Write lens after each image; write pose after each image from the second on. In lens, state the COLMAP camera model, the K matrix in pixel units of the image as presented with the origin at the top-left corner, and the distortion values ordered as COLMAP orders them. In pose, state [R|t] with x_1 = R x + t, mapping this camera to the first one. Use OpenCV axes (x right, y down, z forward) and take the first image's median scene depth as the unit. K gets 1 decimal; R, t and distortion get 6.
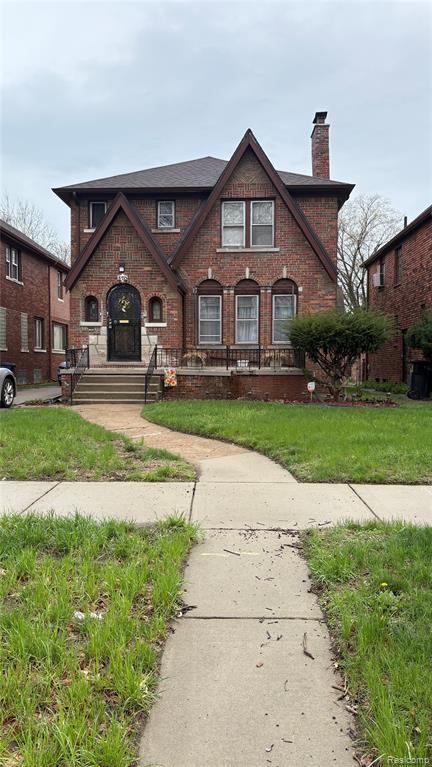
lens RADIAL K [[590.6, 0, 216.6], [0, 590.6, 384.5], [0, 0, 1]] dist [0.044423, -0.012428]
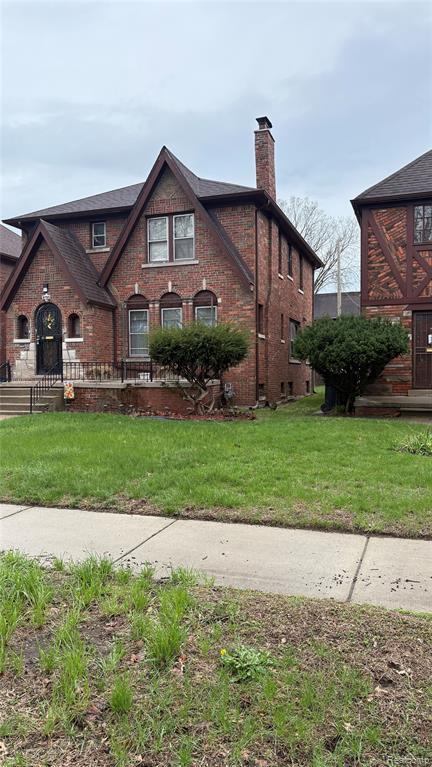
lens RADIAL K [[590.6, 0, 211.4], [0, 590.6, 383.4], [0, 0, 1]] dist [0.044423, -0.012428]
pose [[0.956251, -0.003361, -0.292528, 0.437348], [-0.000960, 0.999893, -0.014627, -0.007814], [0.292546, 0.014268, 0.956145, 0.054765]]
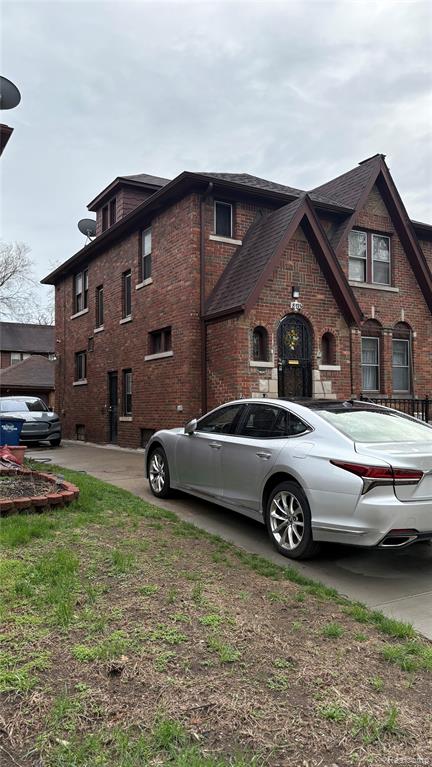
lens RADIAL K [[590.6, 0, 244.8], [0, 590.6, 393.4], [0, 0, 1]] dist [0.044423, -0.012428]
pose [[0.825632, 0.006960, 0.564166, -0.633704], [0.027759, 0.998212, -0.052939, -0.027587], [-0.563525, 0.059369, 0.823963, 0.405644]]
